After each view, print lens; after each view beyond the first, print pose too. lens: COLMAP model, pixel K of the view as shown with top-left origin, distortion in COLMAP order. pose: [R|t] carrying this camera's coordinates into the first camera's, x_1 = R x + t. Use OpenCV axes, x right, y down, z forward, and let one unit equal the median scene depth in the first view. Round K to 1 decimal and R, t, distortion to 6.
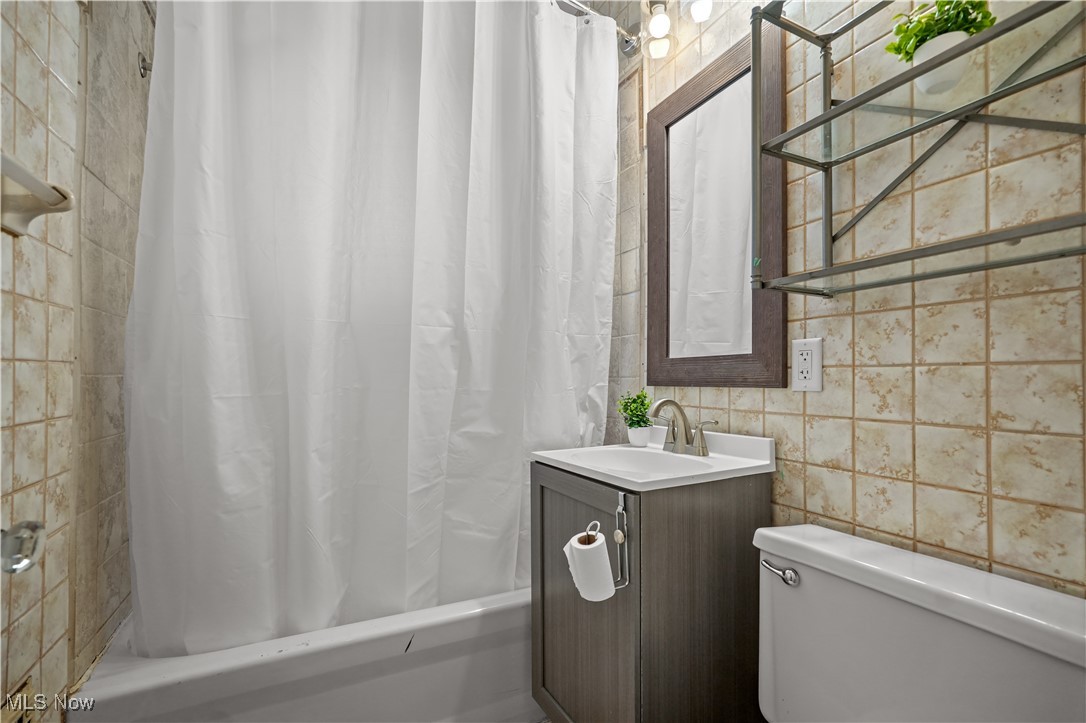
lens RADIAL K [[502.4, 0, 541.8], [0, 502.4, 373.4], [0, 0, 1]] dist [-0.012361, 0.001667]
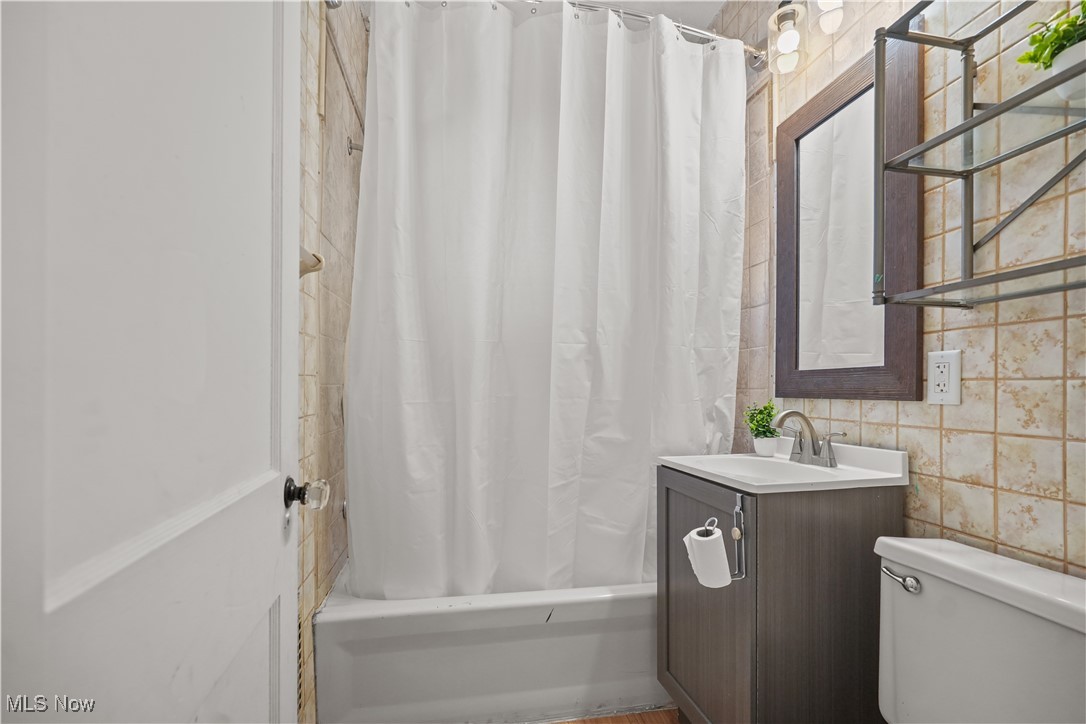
lens RADIAL K [[502.4, 0, 541.8], [0, 502.4, 373.9], [0, 0, 1]] dist [-0.012361, 0.001667]
pose [[0.966464, -0.001326, -0.256801, 0.017638], [-0.003544, 0.999823, -0.018500, -0.003269], [0.256780, 0.018790, 0.966287, -0.136613]]
